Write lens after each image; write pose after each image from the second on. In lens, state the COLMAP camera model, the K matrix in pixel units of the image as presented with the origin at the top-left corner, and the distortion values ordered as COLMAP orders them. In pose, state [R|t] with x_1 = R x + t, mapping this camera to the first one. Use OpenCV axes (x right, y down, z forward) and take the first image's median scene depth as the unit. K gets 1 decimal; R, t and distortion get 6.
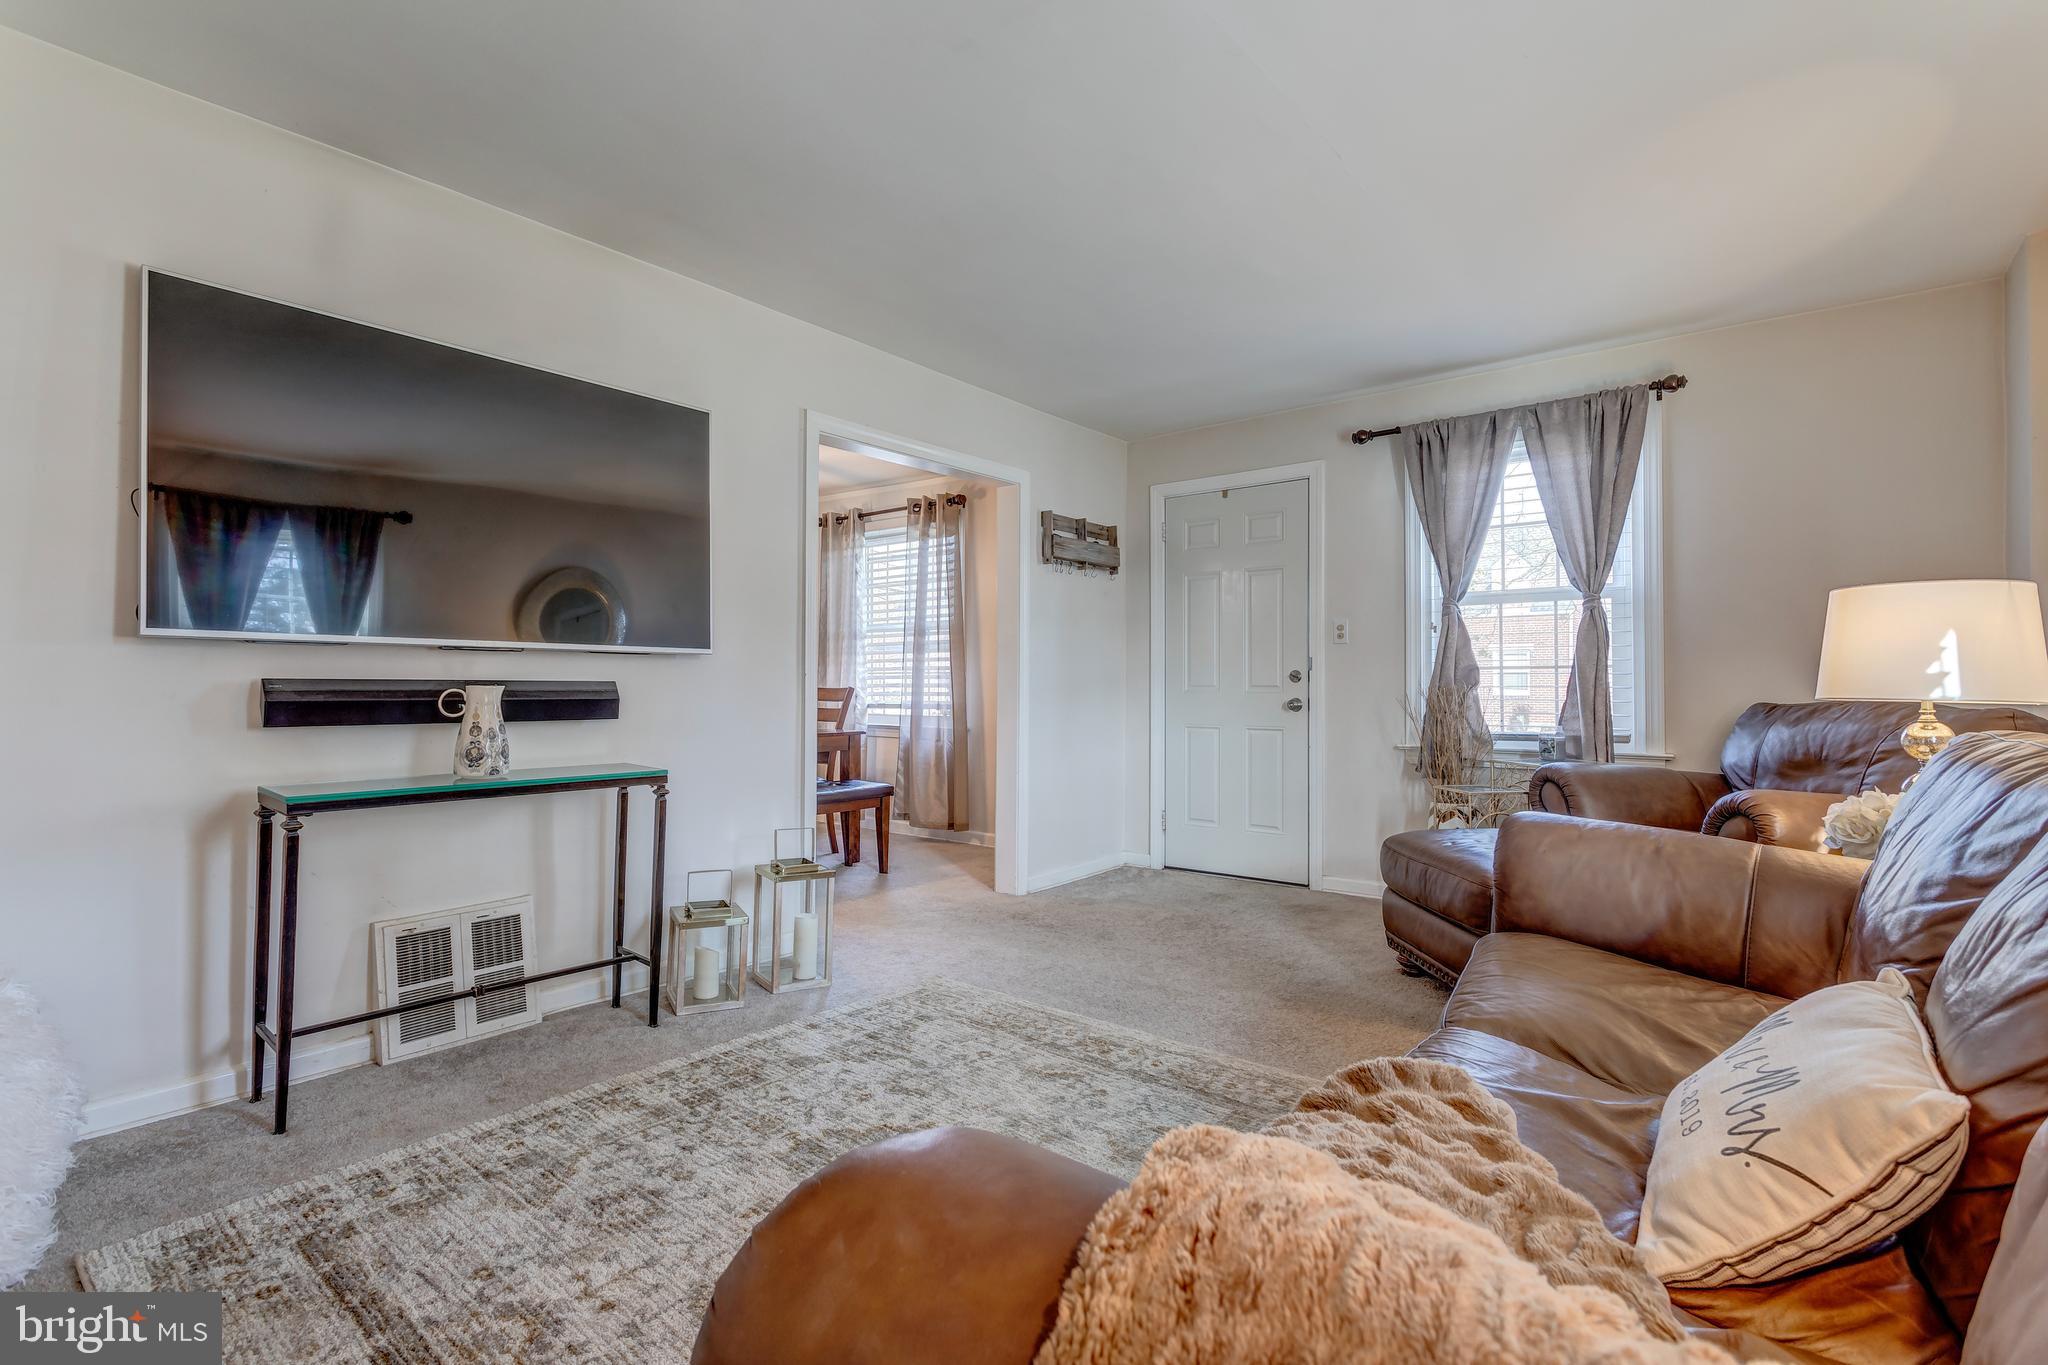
lens RADIAL K [[964.2, 0, 1018.4], [0, 964.2, 676.9], [0, 0, 1]] dist [-0.000735, 0.000408]
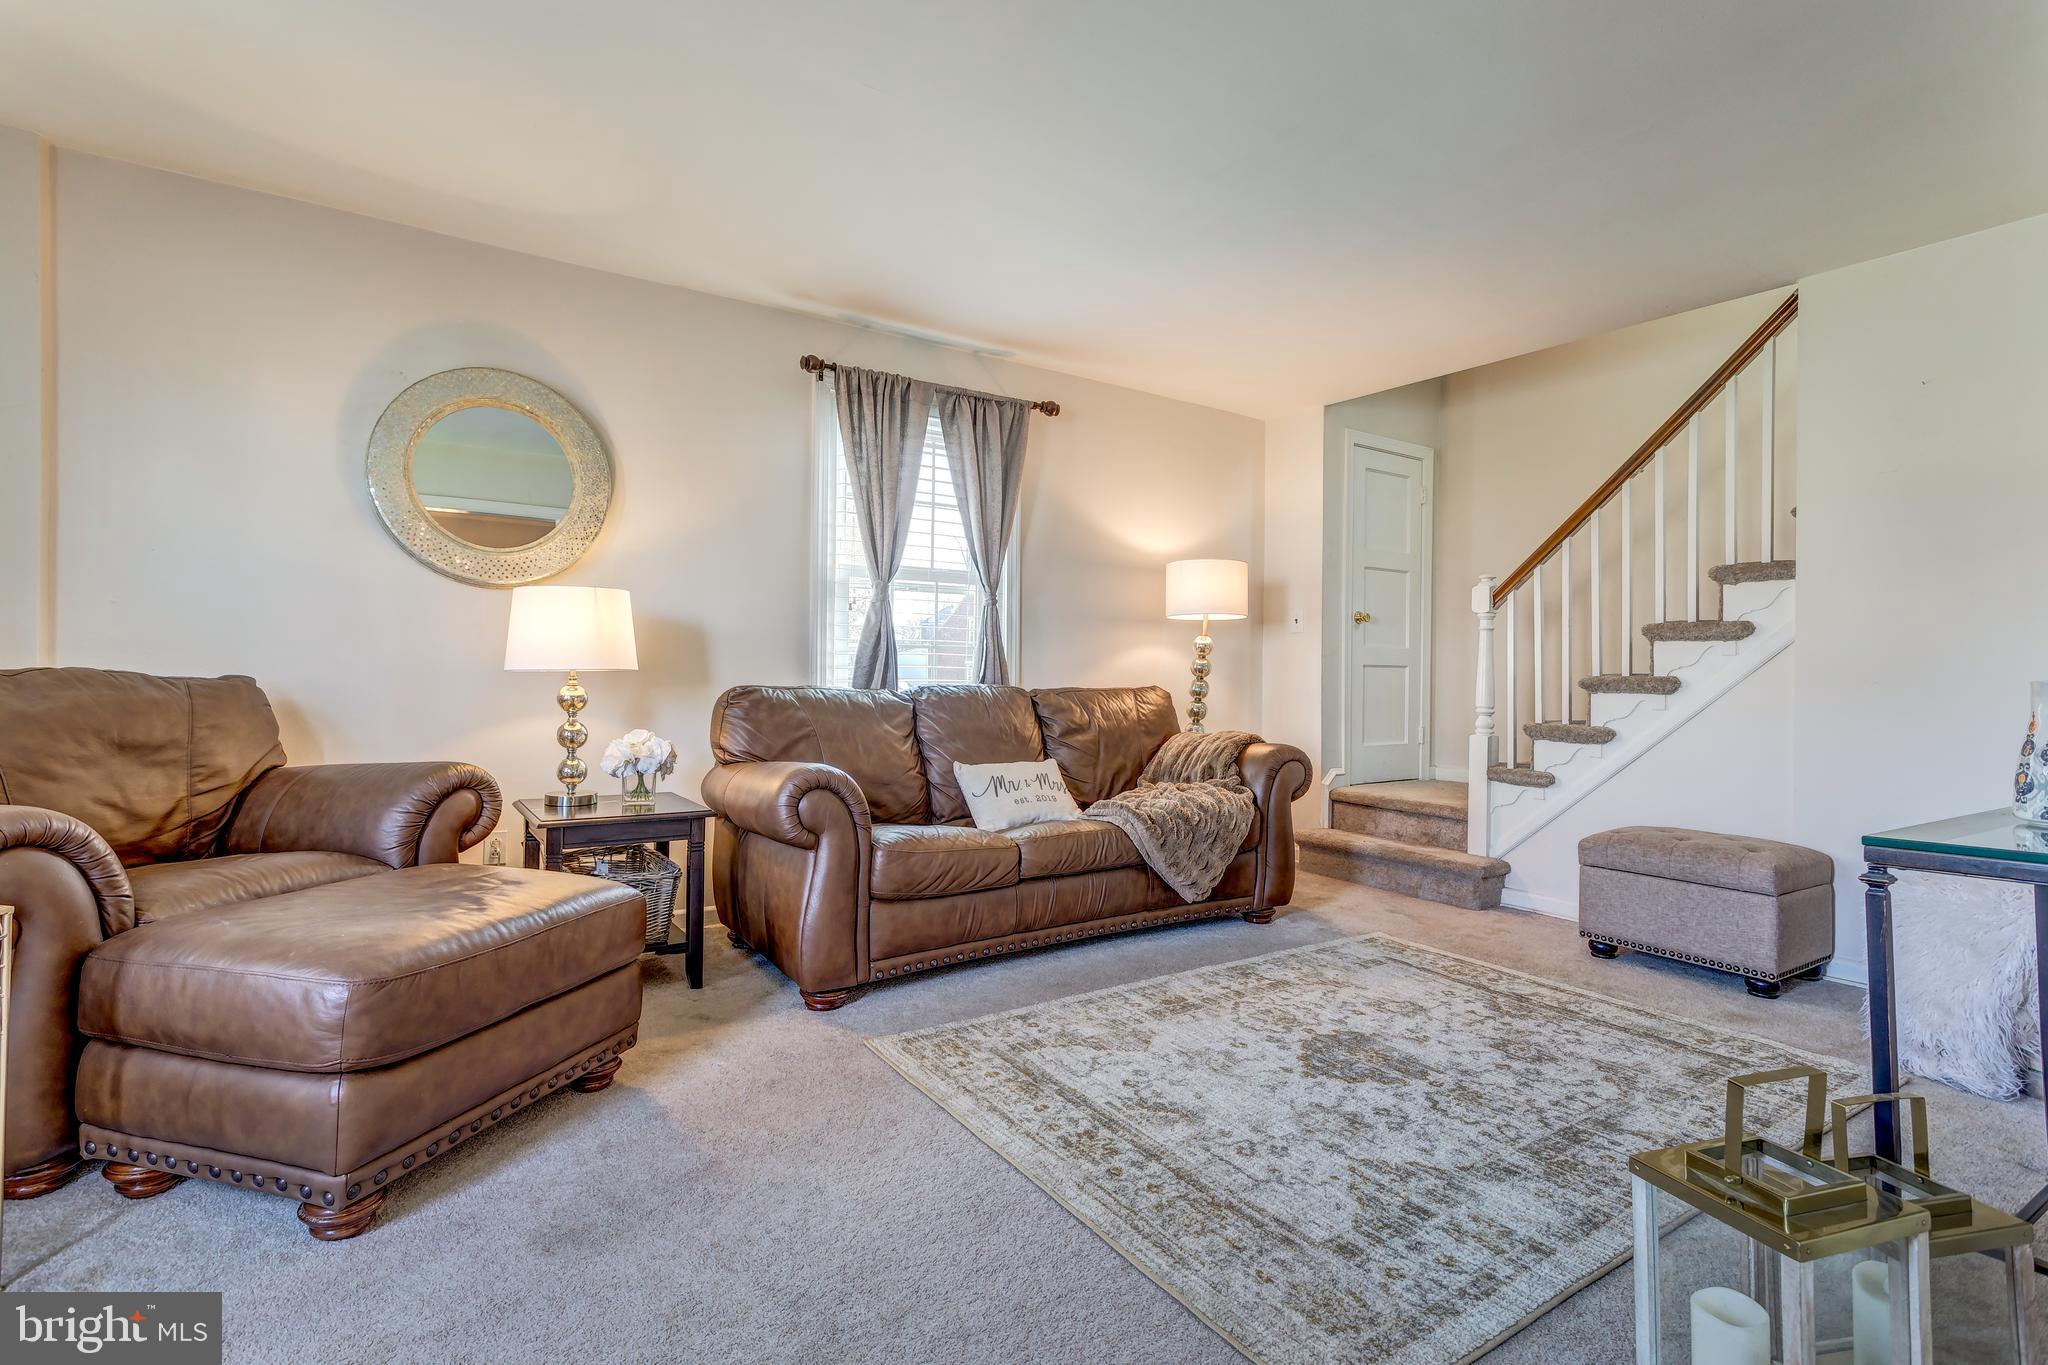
lens RADIAL K [[971.3, 0, 1025.6], [0, 971.3, 670.2], [0, 0, 1]] dist [-0.001425, 0.000129]
pose [[-0.954683, -0.017313, 0.297121, -0.081981], [-0.021222, 0.999725, -0.009935, 0.019910], [-0.296868, -0.015790, -0.954788, 1.628715]]
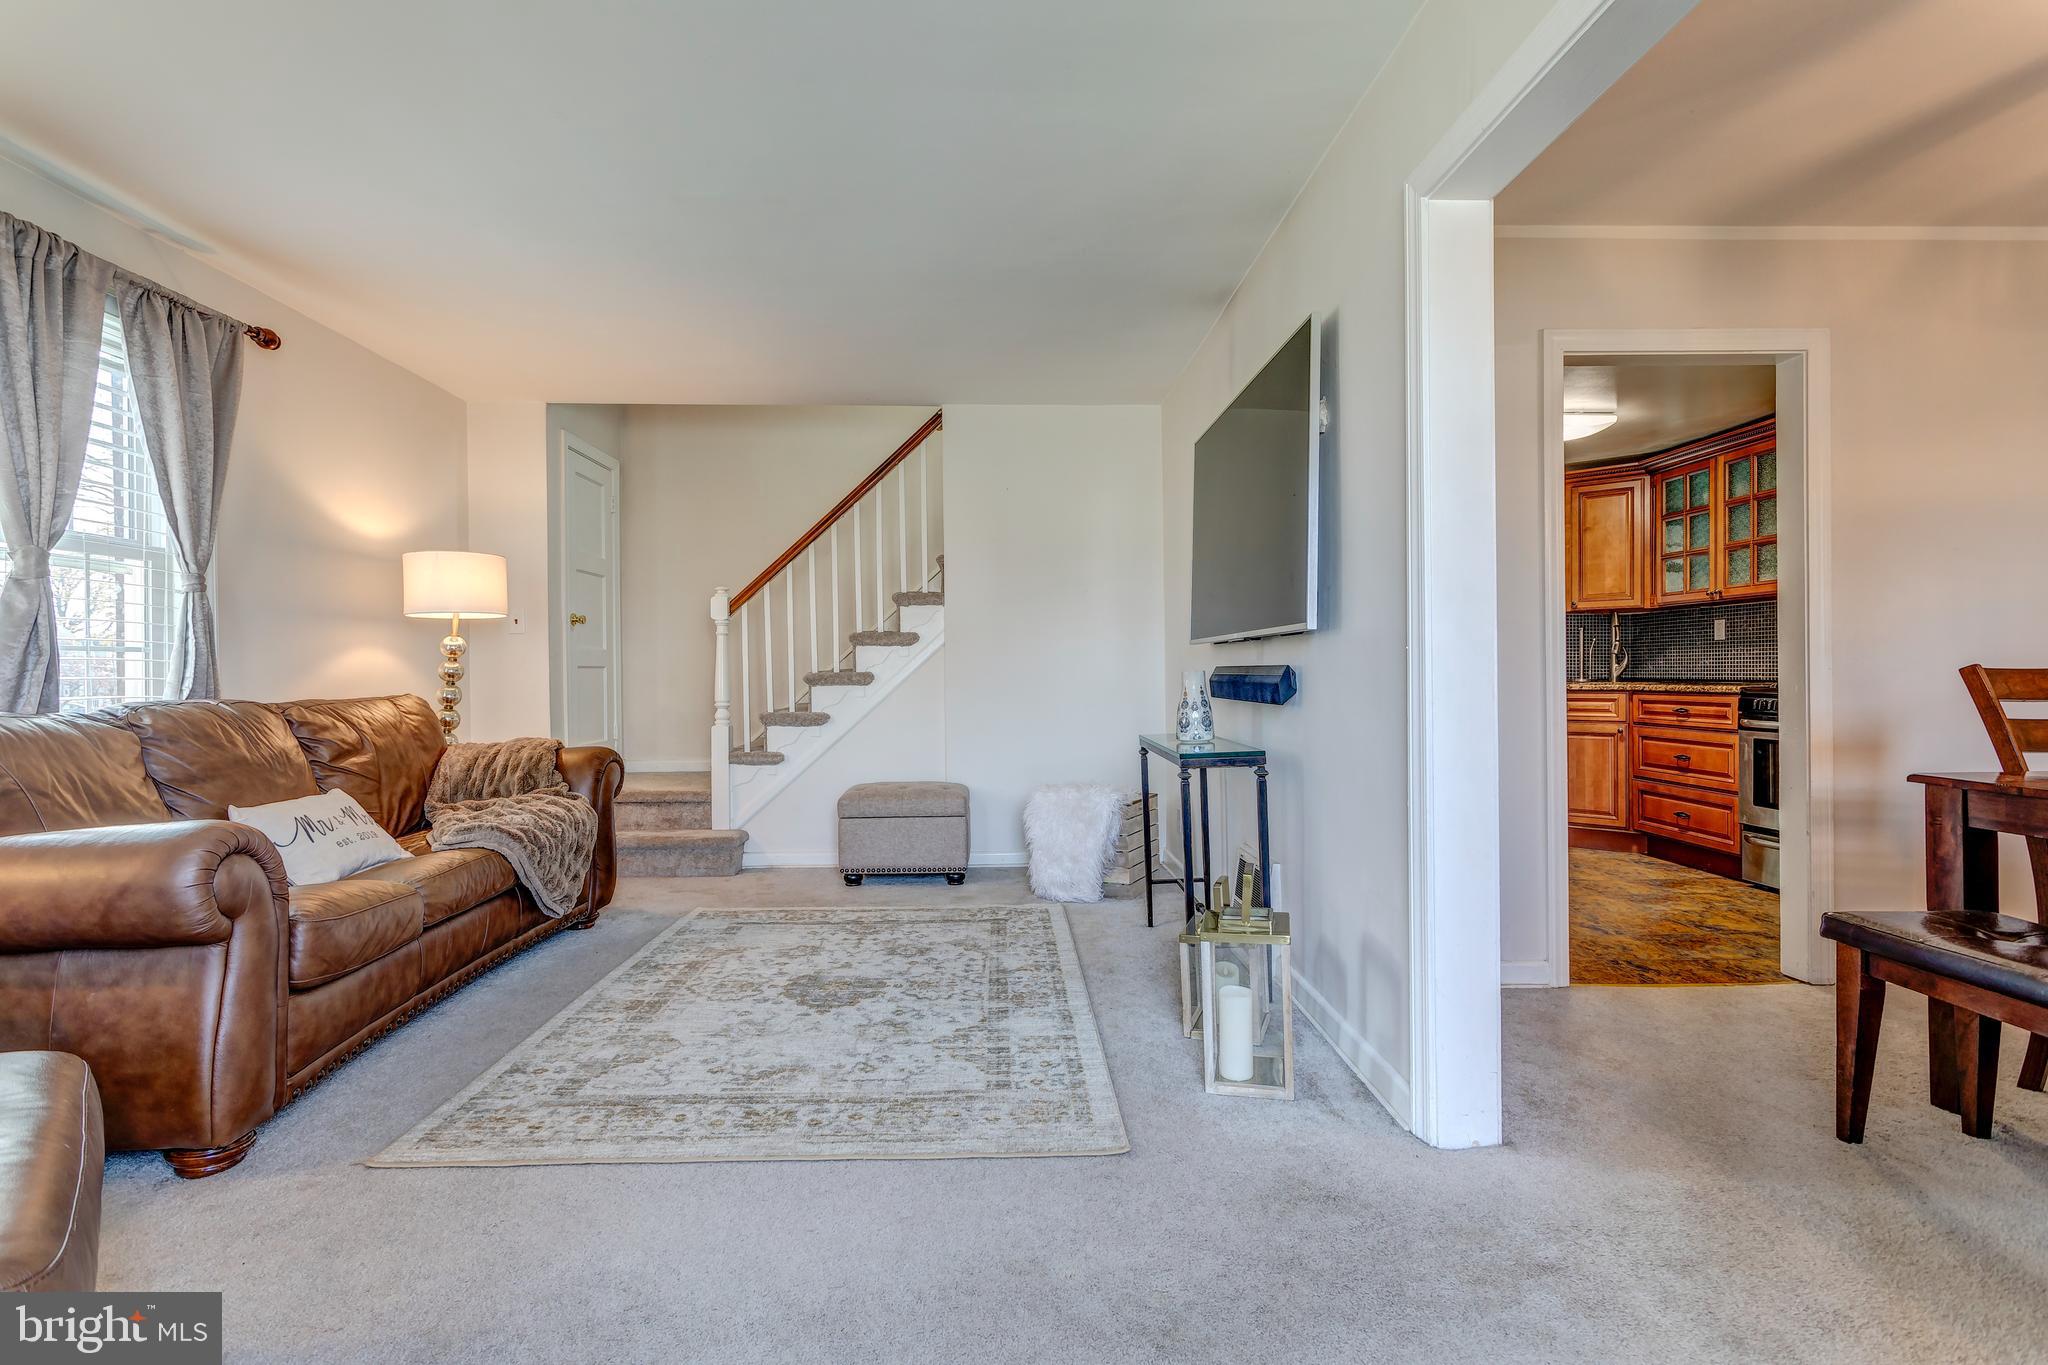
lens RADIAL K [[964.2, 0, 1018.4], [0, 964.2, 676.9], [0, 0, 1]] dist [-0.000735, 0.000408]
pose [[-0.758038, 0.005358, -0.652189, 0.416875], [0.011815, 0.999915, -0.005519, 0.018931], [0.652104, -0.011889, -0.758036, 1.638165]]
